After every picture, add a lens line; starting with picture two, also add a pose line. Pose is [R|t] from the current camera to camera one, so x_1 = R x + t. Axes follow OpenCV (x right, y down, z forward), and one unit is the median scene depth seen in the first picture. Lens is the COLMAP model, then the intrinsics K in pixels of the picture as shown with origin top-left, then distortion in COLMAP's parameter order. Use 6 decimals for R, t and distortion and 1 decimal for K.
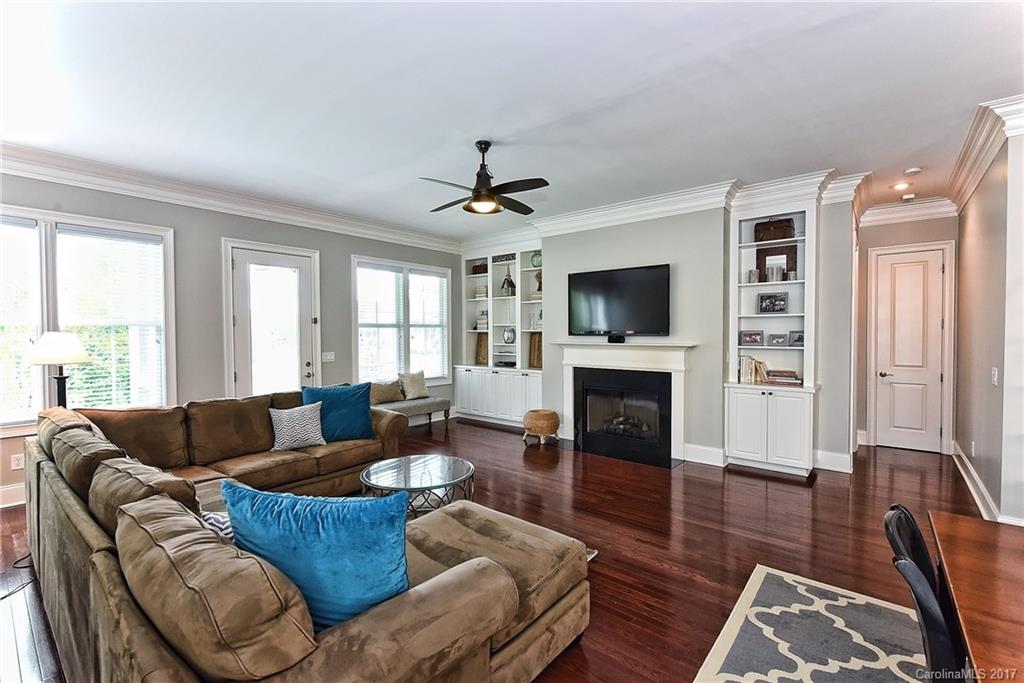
lens RADIAL K [[450.1, 0, 515.2], [0, 450.1, 341.0], [0, 0, 1]] dist [0.000543, 0.000131]
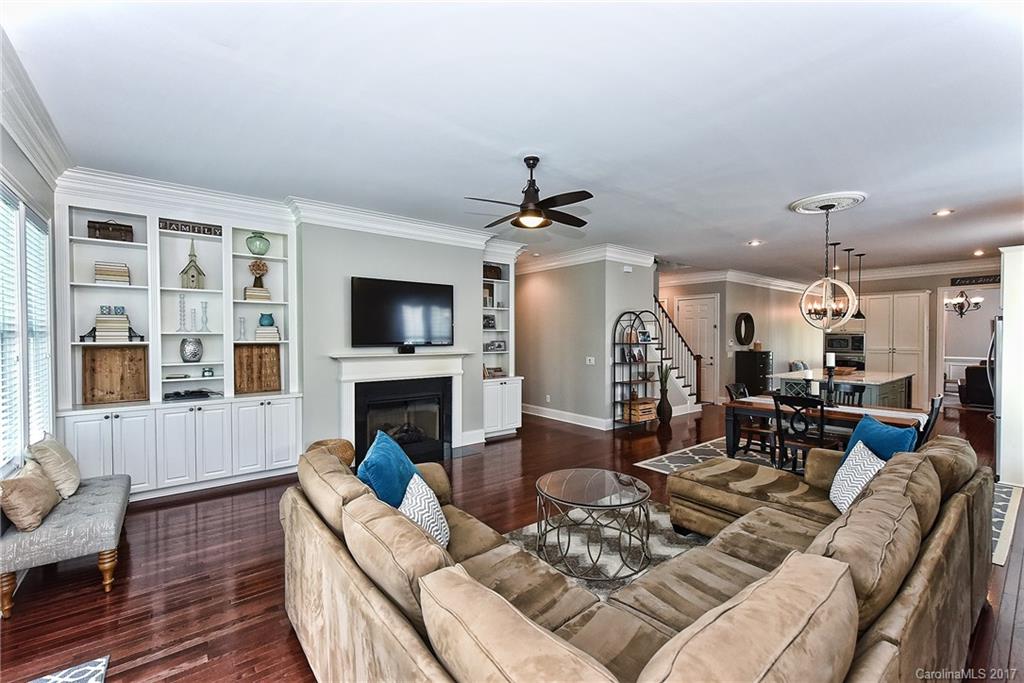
lens RADIAL K [[430.3, 0, 515.6], [0, 430.3, 342.7], [0, 0, 1]] dist [0.009951, -0.002867]
pose [[0.206895, -0.011006, 0.978301, -0.737517], [0.020803, 0.999760, 0.006848, -0.023609], [-0.978142, 0.018934, 0.207074, 0.601835]]
